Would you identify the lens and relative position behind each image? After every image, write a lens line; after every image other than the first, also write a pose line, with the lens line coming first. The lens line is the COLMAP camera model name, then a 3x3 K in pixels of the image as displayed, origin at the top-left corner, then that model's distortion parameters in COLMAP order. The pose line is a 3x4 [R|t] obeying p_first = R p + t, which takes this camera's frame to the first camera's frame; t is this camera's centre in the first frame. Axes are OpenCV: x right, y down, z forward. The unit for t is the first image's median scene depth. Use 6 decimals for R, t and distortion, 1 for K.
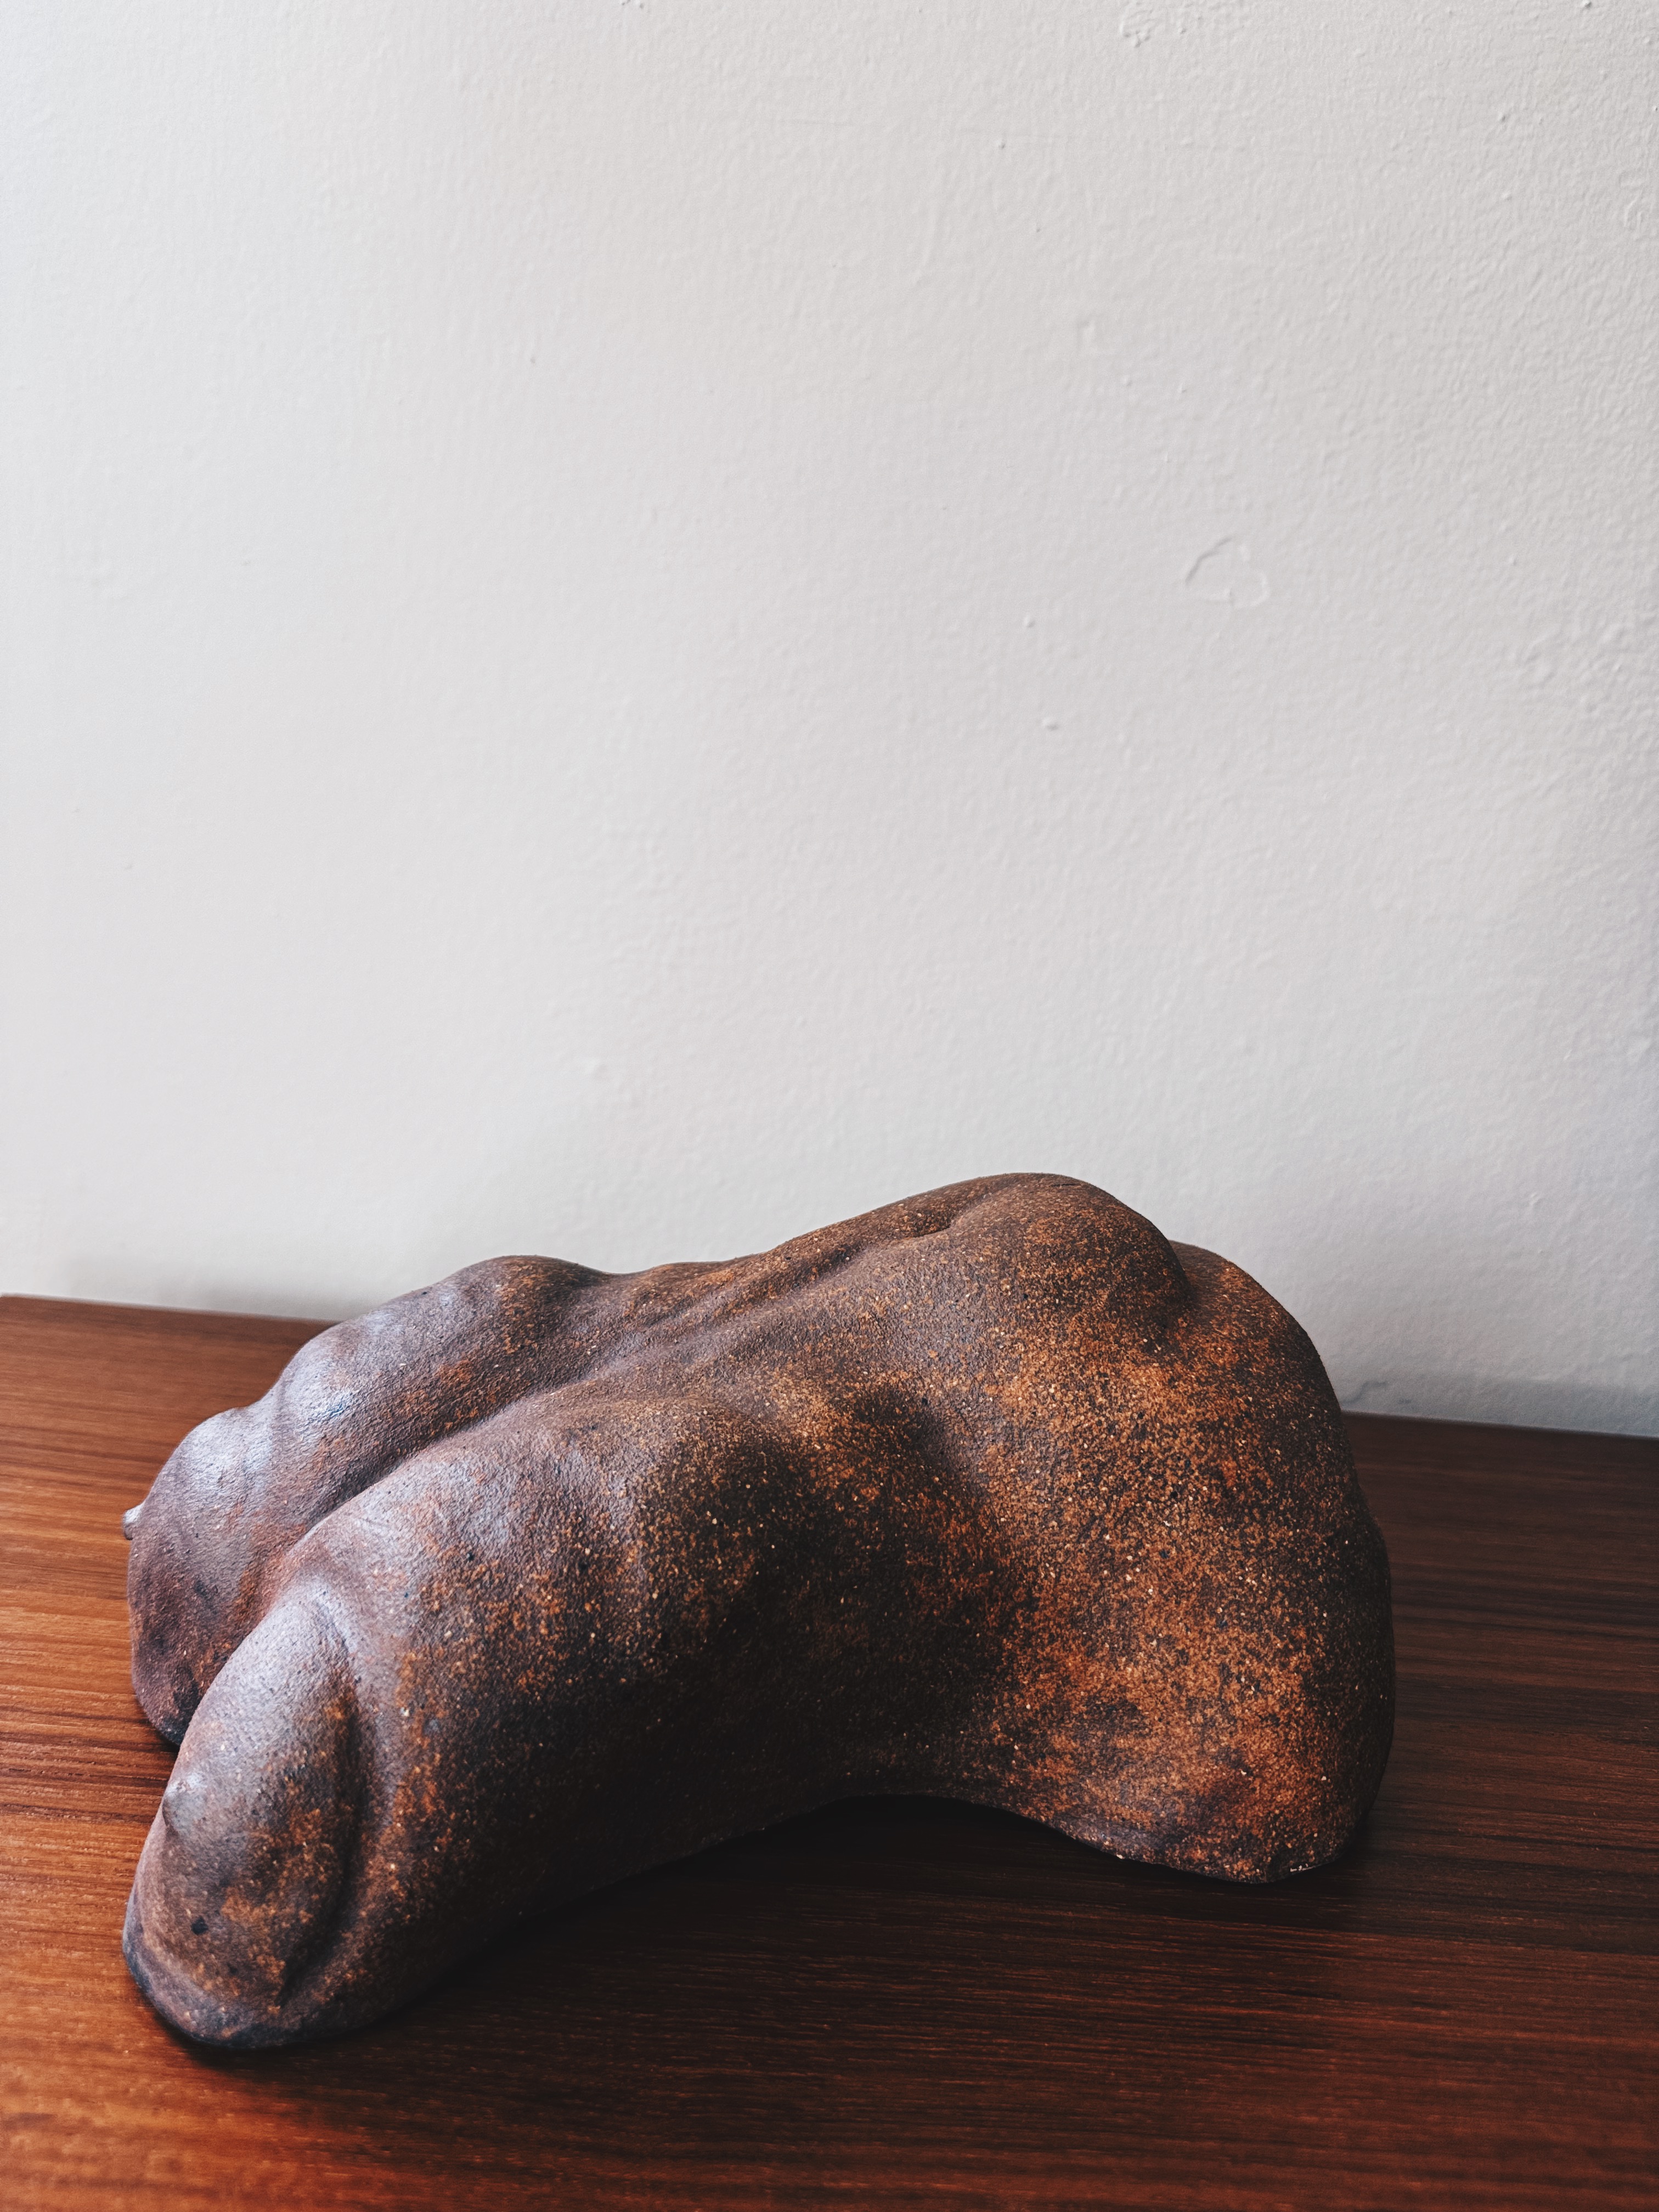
lens RADIAL K [[1614.9, 0, 827.4], [0, 1614.9, 1091.8], [0, 0, 1]] dist [-0.007583, -0.016848]
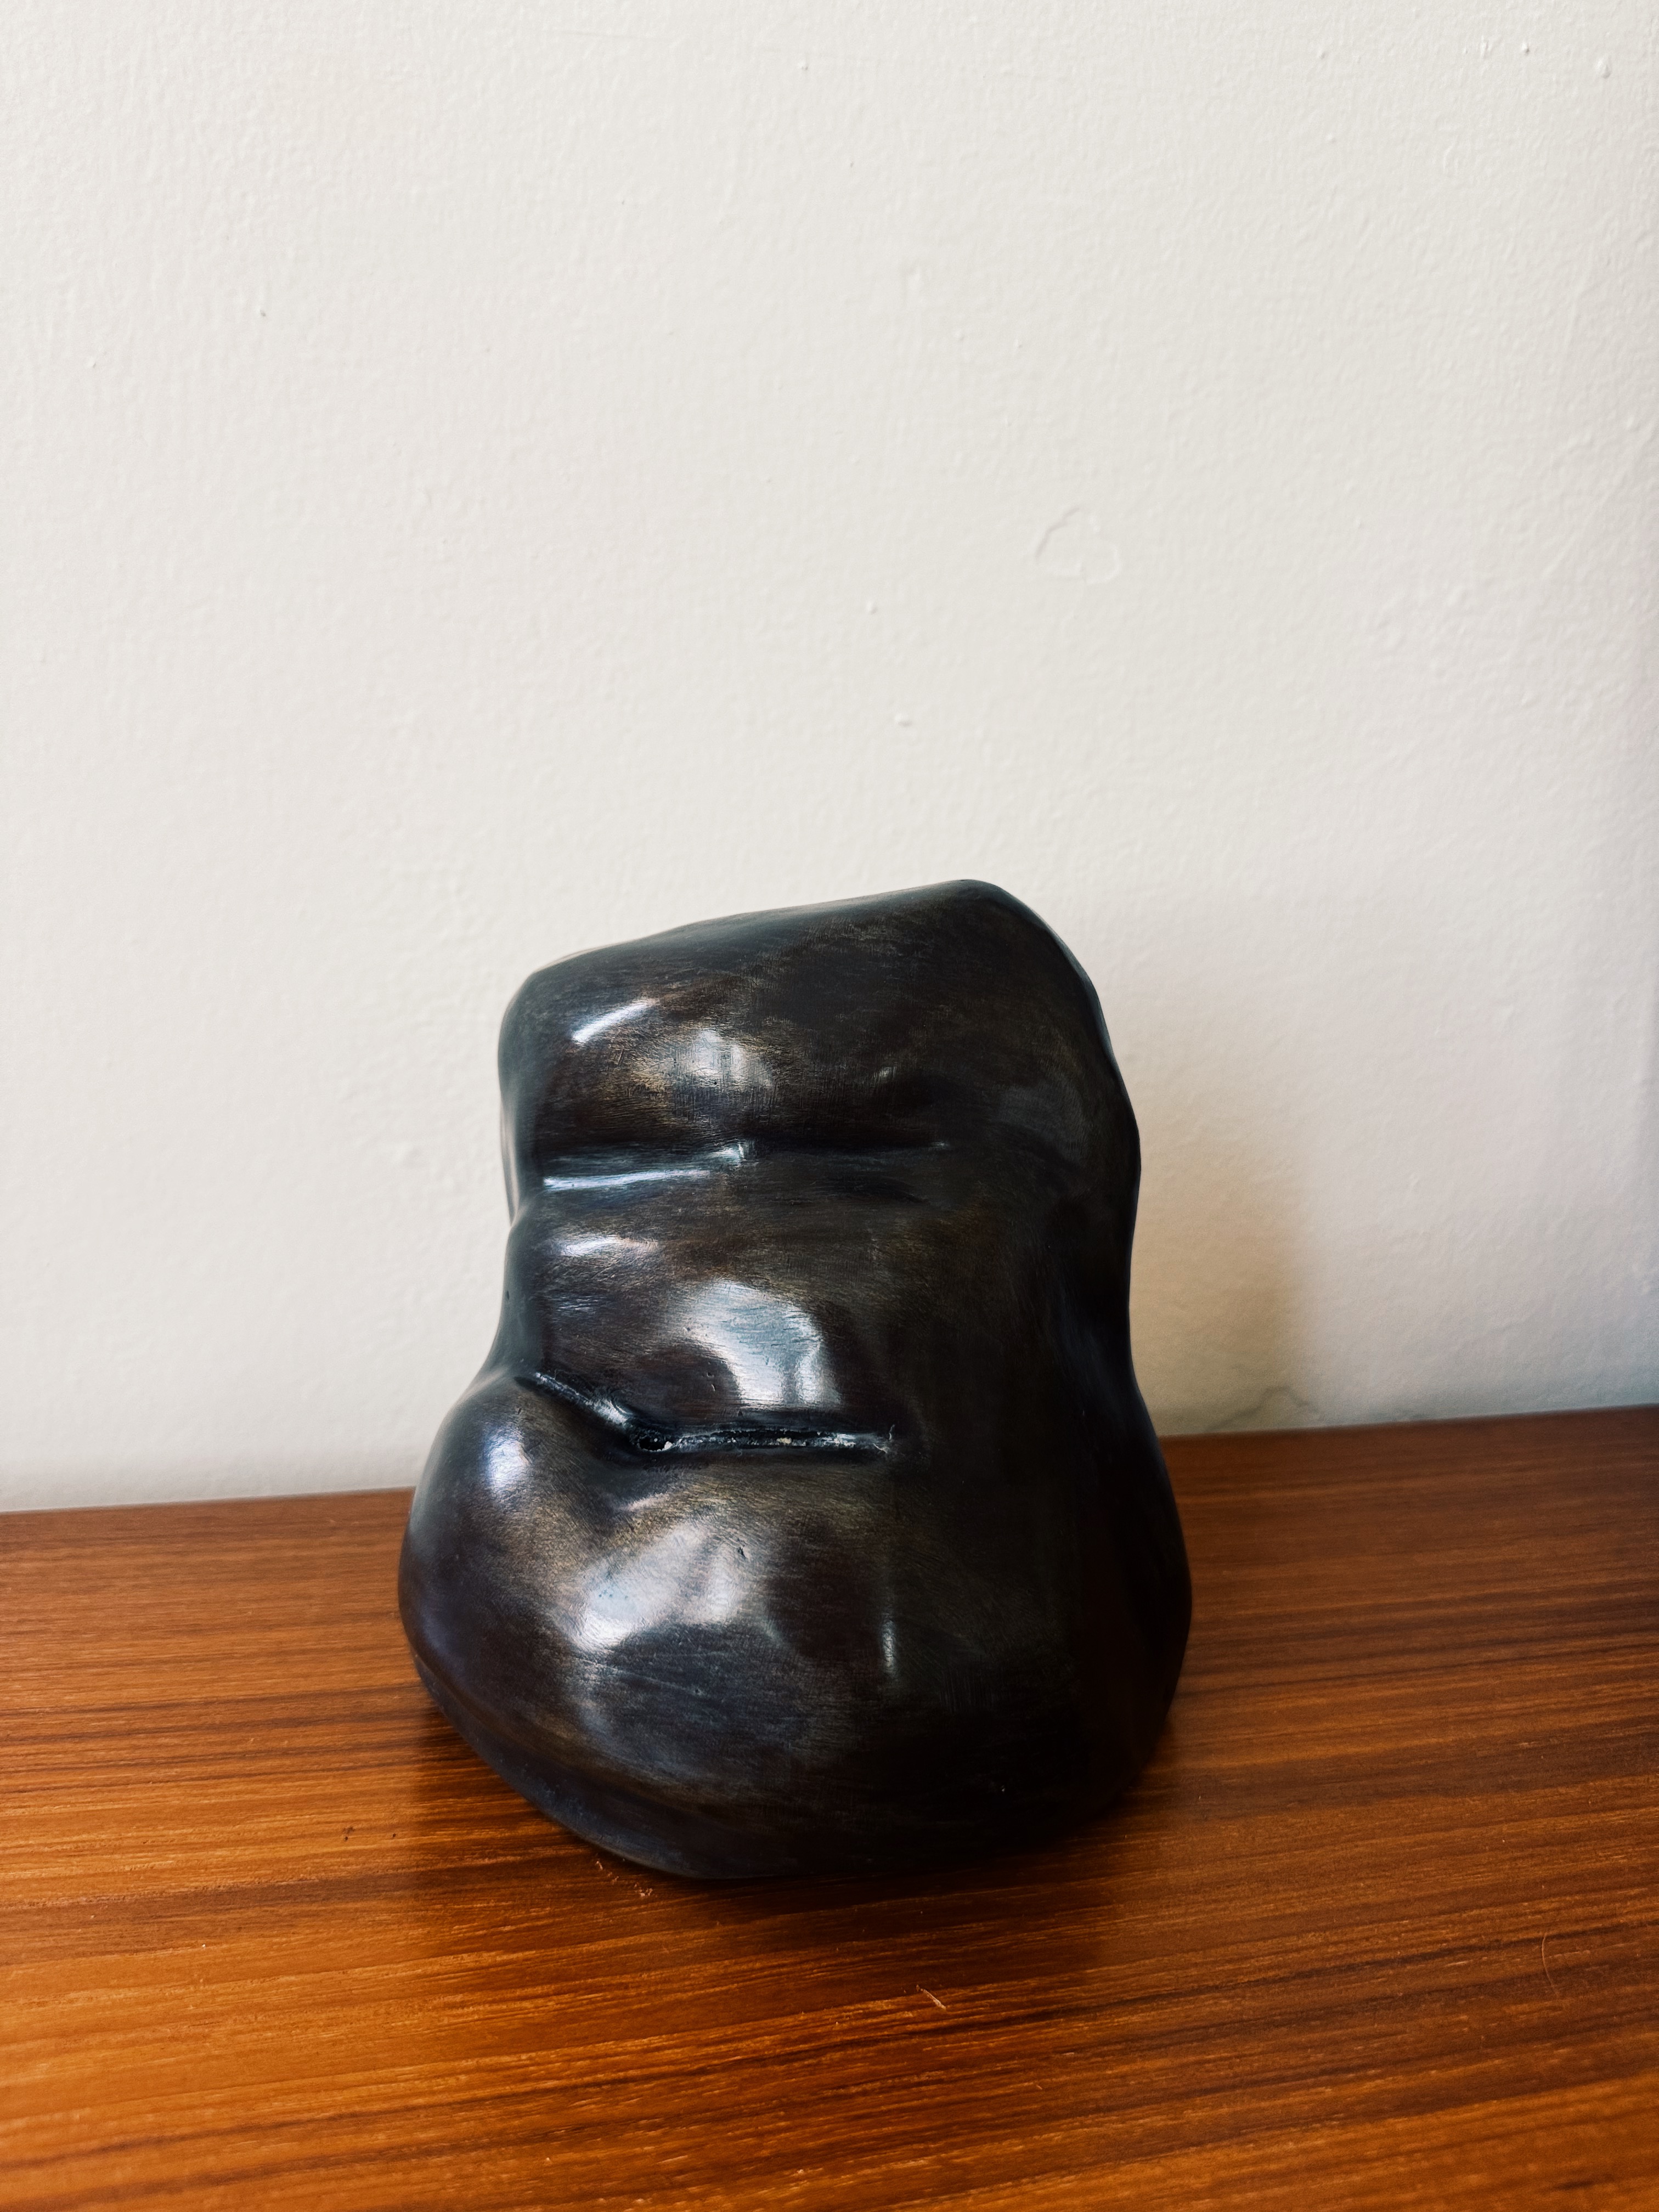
lens RADIAL K [[1614.9, 0, 828.4], [0, 1614.9, 1086.2], [0, 0, 1]] dist [-0.007583, -0.016848]
pose [[0.970495, -0.102559, 0.218221, -0.127545], [0.102266, 0.994676, 0.012670, -0.043997], [-0.218359, 0.010020, 0.975817, 0.144972]]
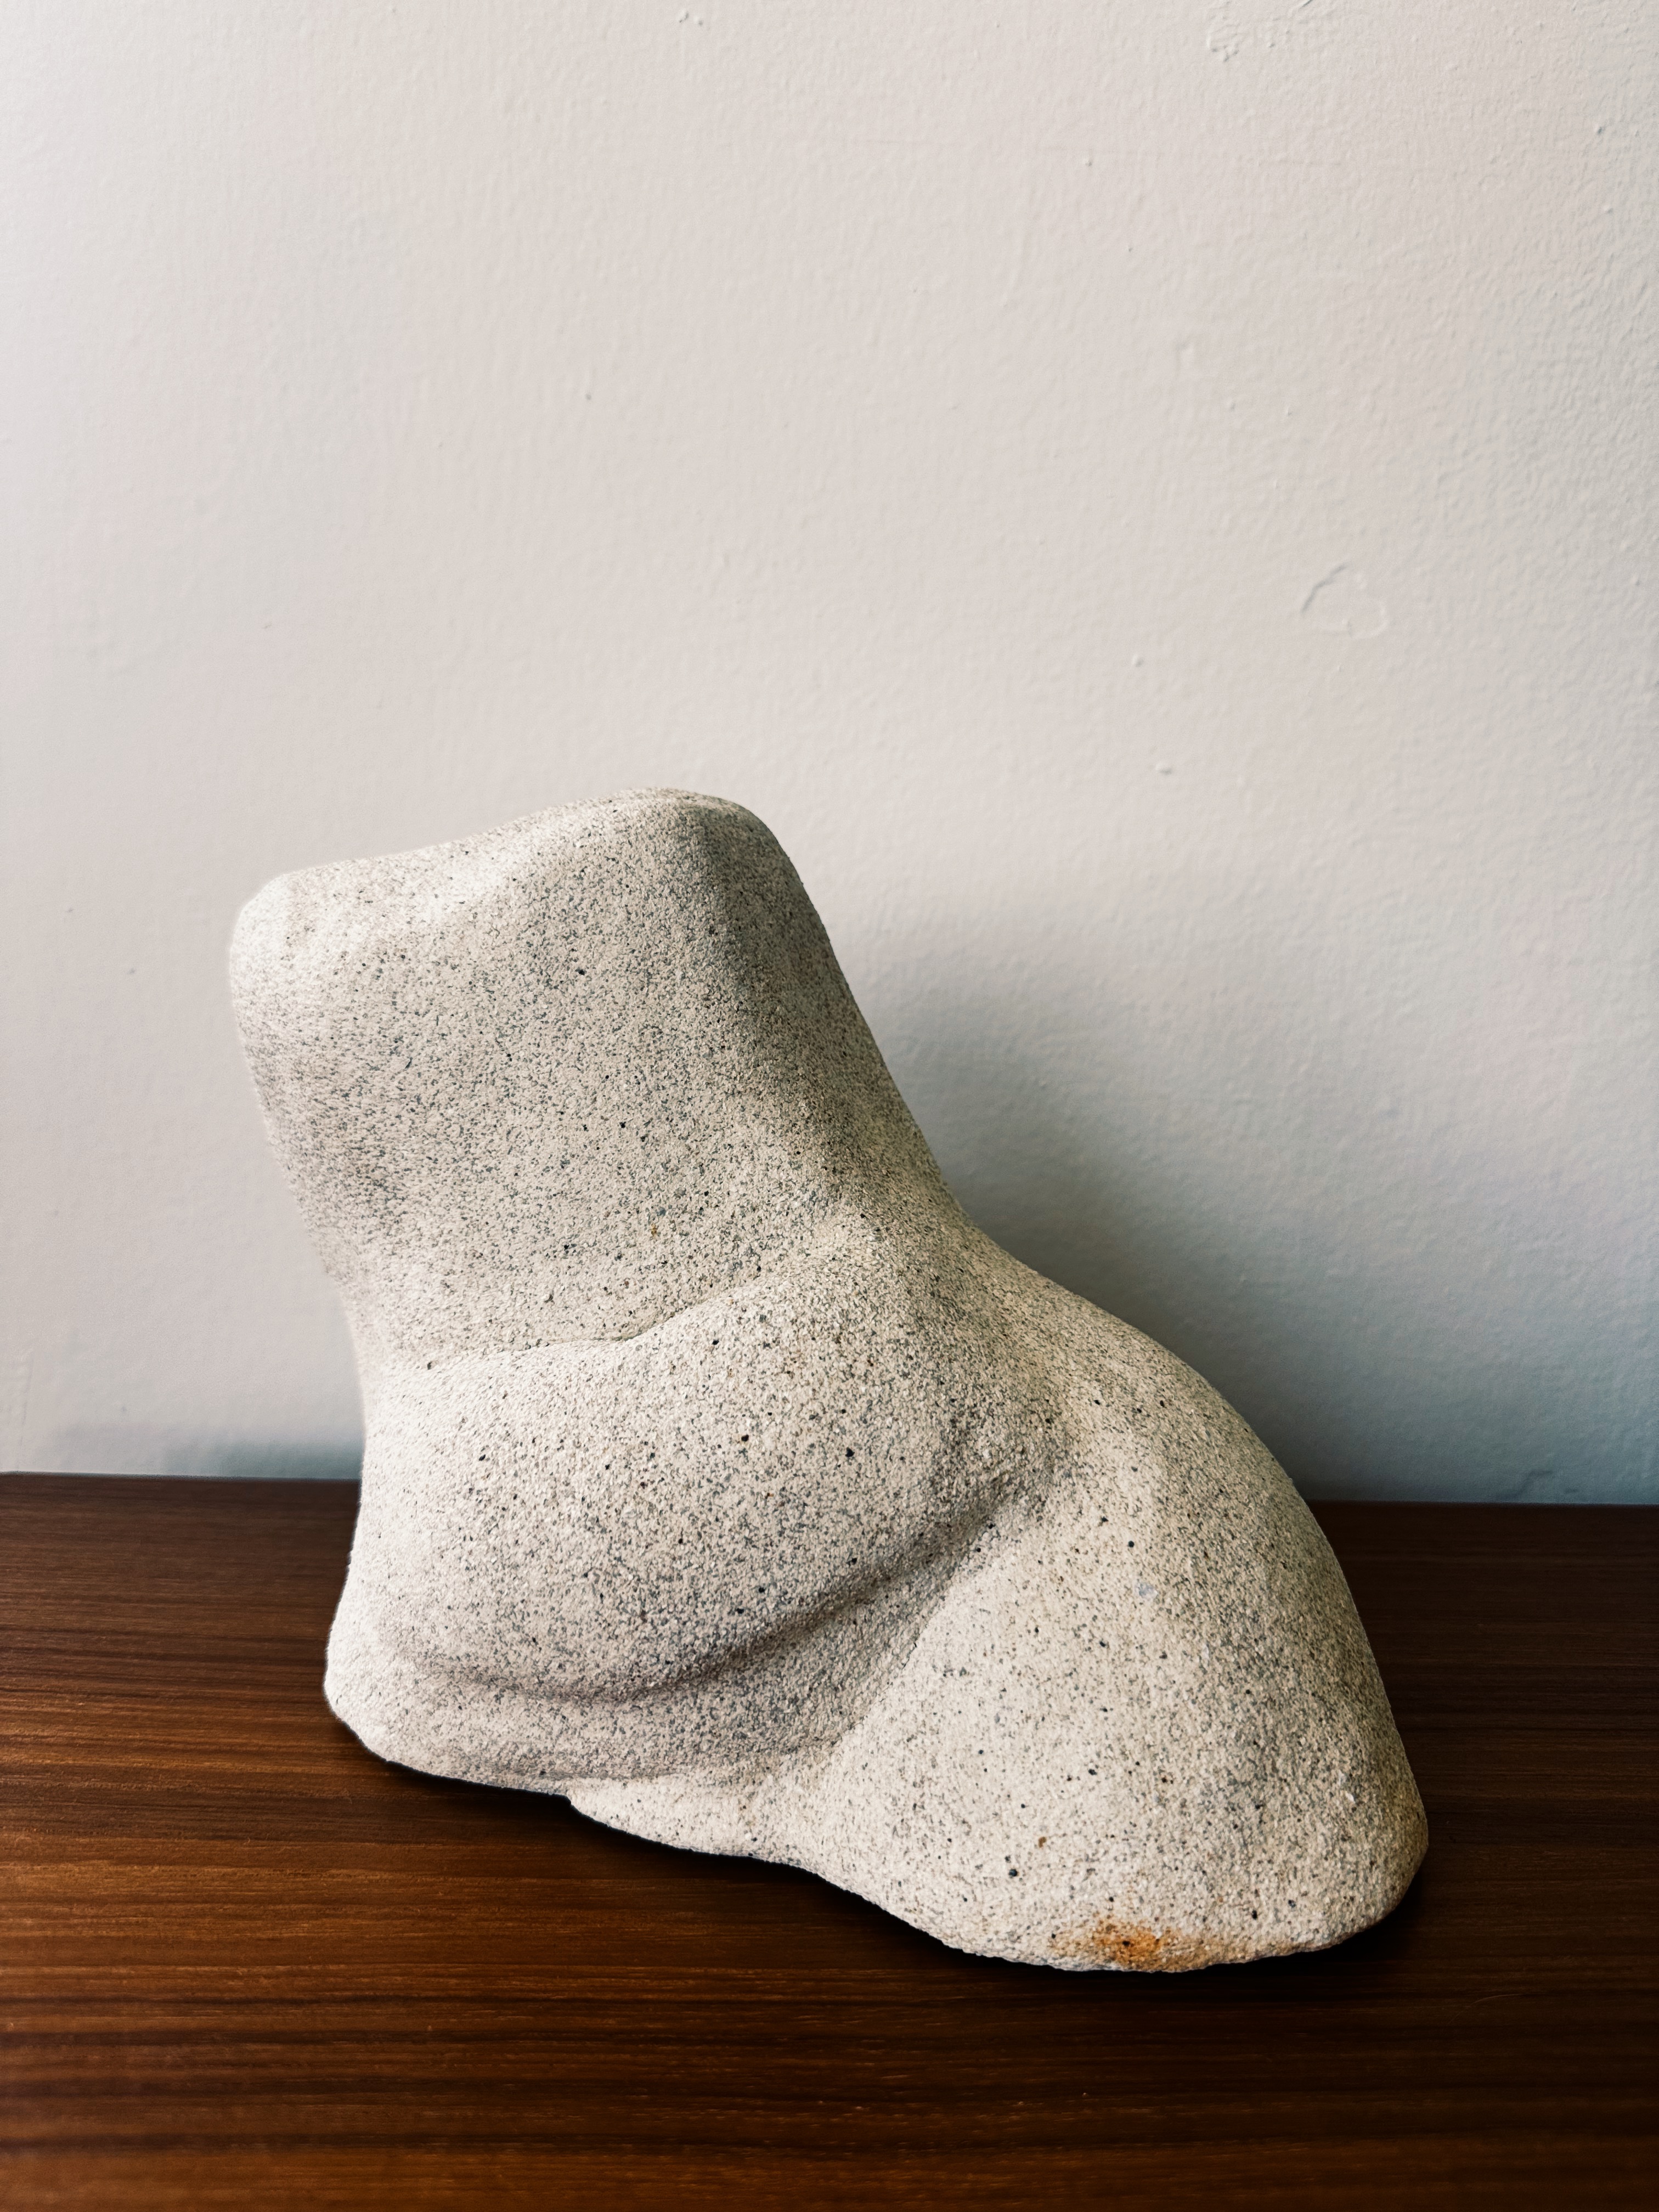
lens RADIAL K [[1614.9, 0, 824.7], [0, 1614.9, 1093.5], [0, 0, 1]] dist [-0.007583, -0.016848]
pose [[0.996004, -0.050634, 0.073564, -0.142534], [0.056828, 0.994783, -0.084714, 0.025494], [-0.068891, 0.088556, 0.993686, 0.121197]]
